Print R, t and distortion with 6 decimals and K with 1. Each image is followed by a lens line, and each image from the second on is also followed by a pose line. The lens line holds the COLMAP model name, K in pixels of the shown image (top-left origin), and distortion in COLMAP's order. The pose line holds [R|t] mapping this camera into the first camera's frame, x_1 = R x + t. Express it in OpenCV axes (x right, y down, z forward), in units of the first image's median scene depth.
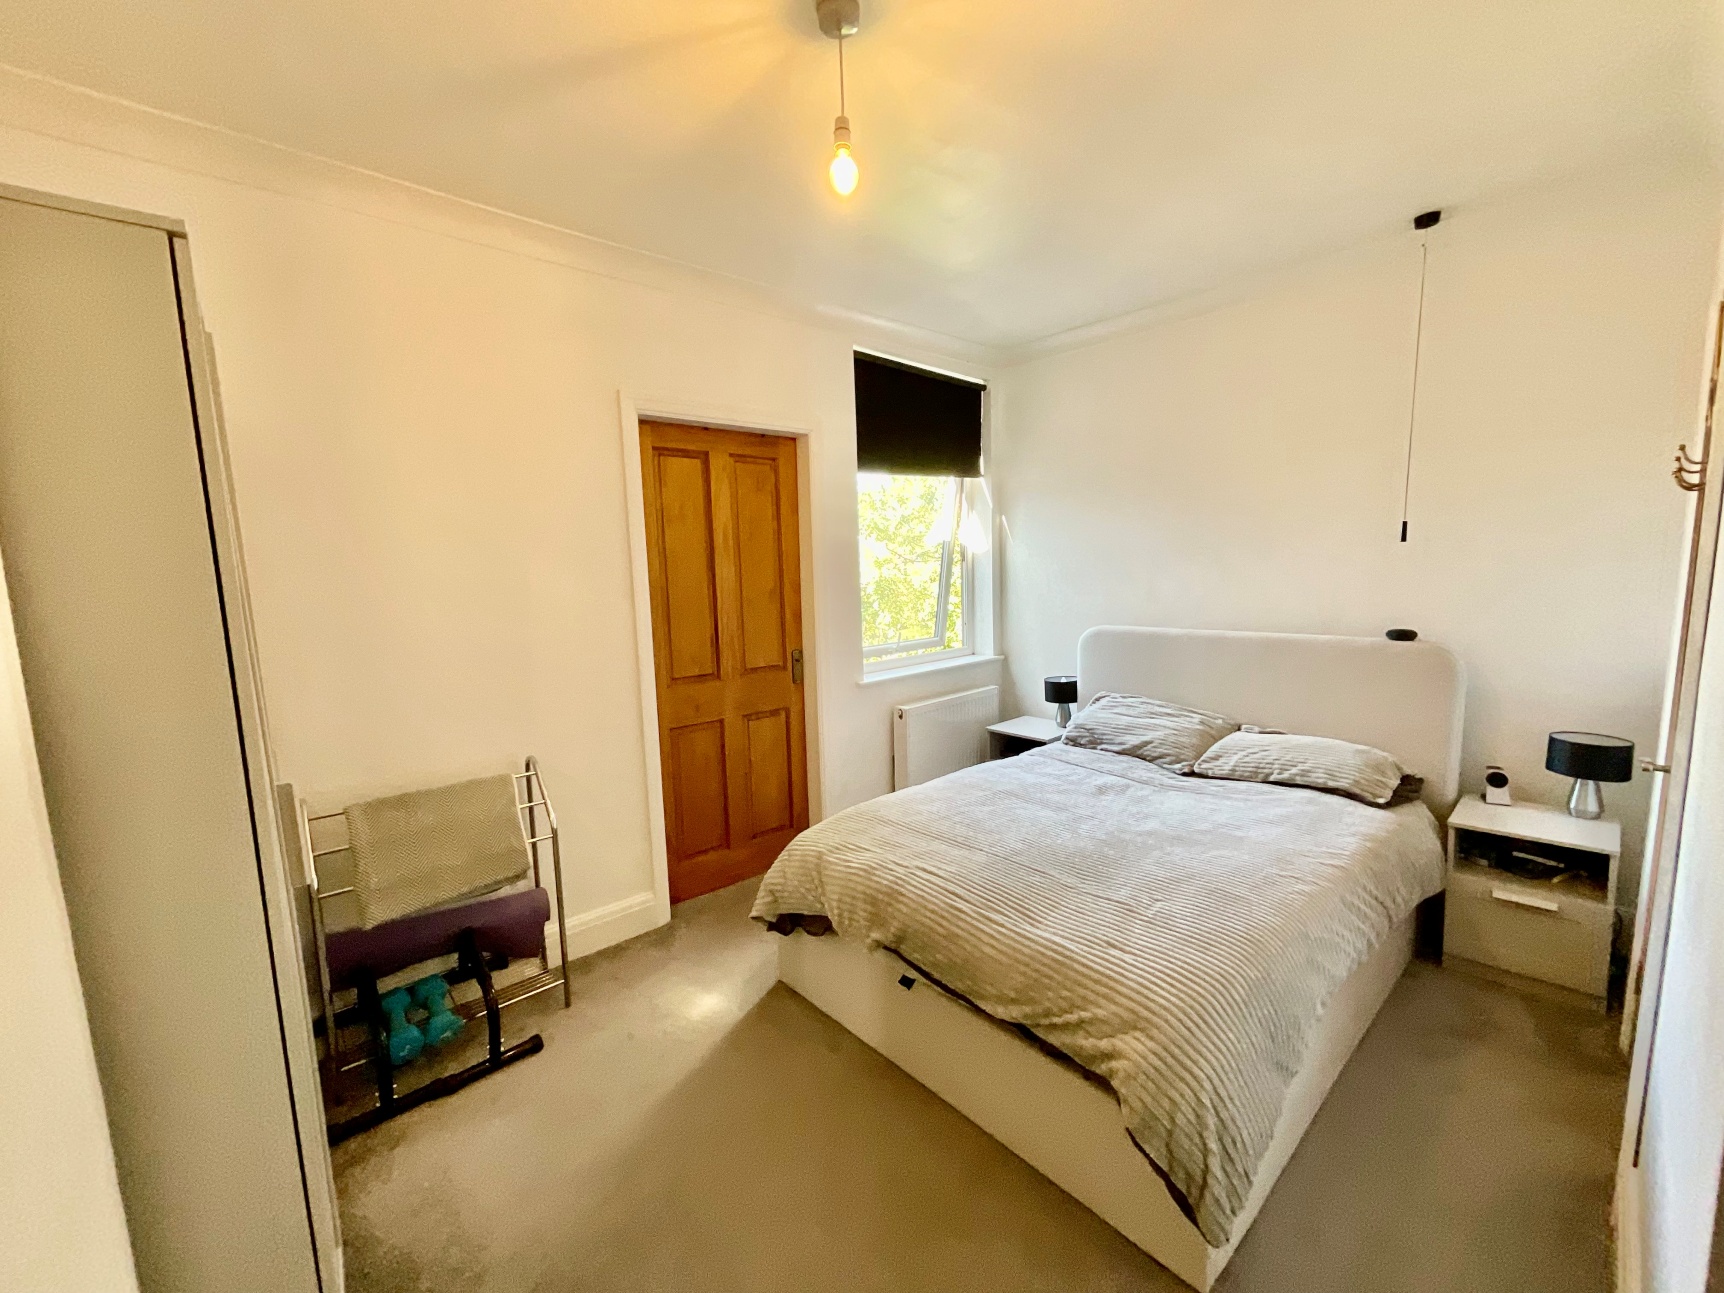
lens RADIAL K [[696.6, 0, 861.7], [0, 696.6, 654.9], [0, 0, 1]] dist [-0.001553, -0.000757]
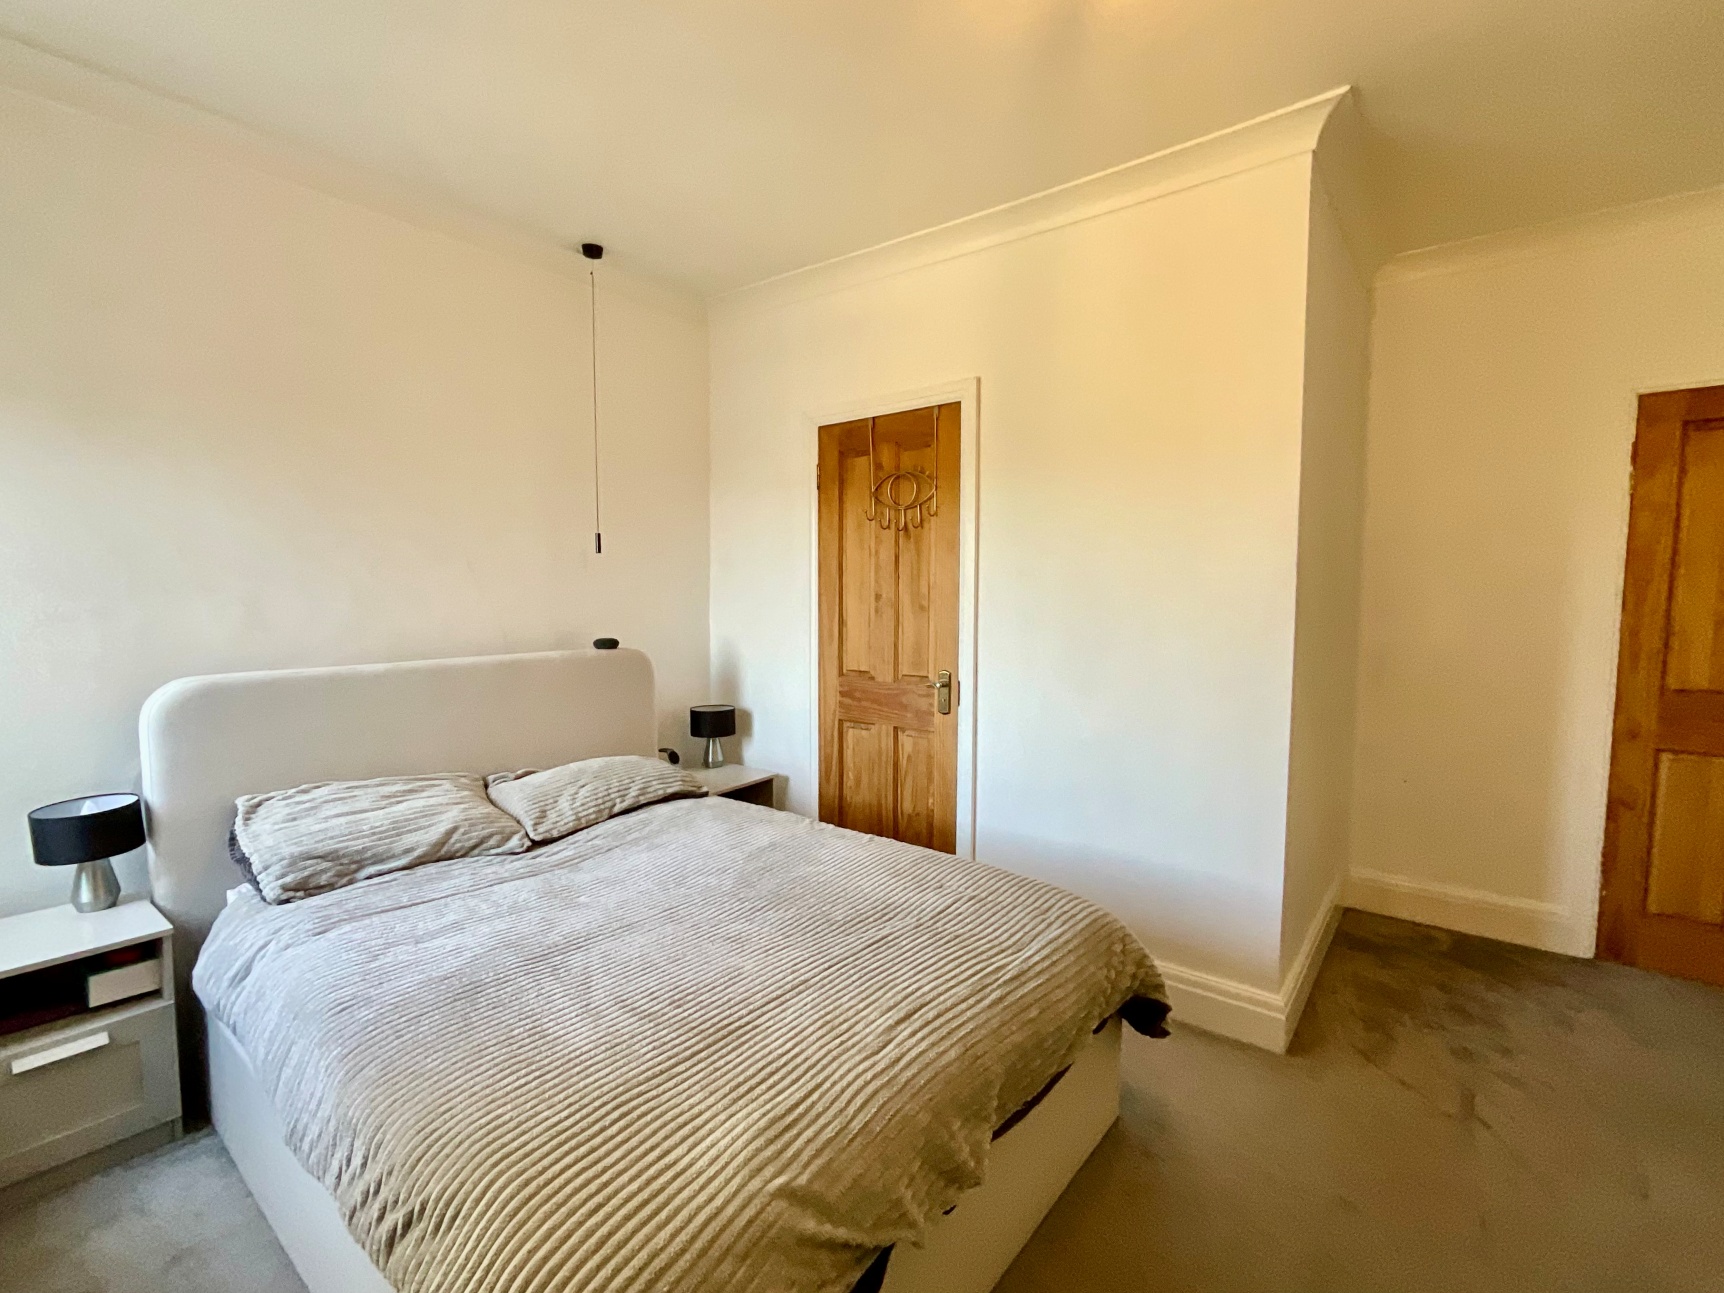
lens RADIAL K [[780.8, 0, 861.9], [0, 780.8, 646.1], [0, 0, 1]] dist [-0.001207, -0.000300]
pose [[-0.163811, -0.041516, 0.985618, -0.398359], [0.131286, 0.989309, 0.063491, -0.045928], [-0.977717, 0.139798, -0.156610, 0.768814]]
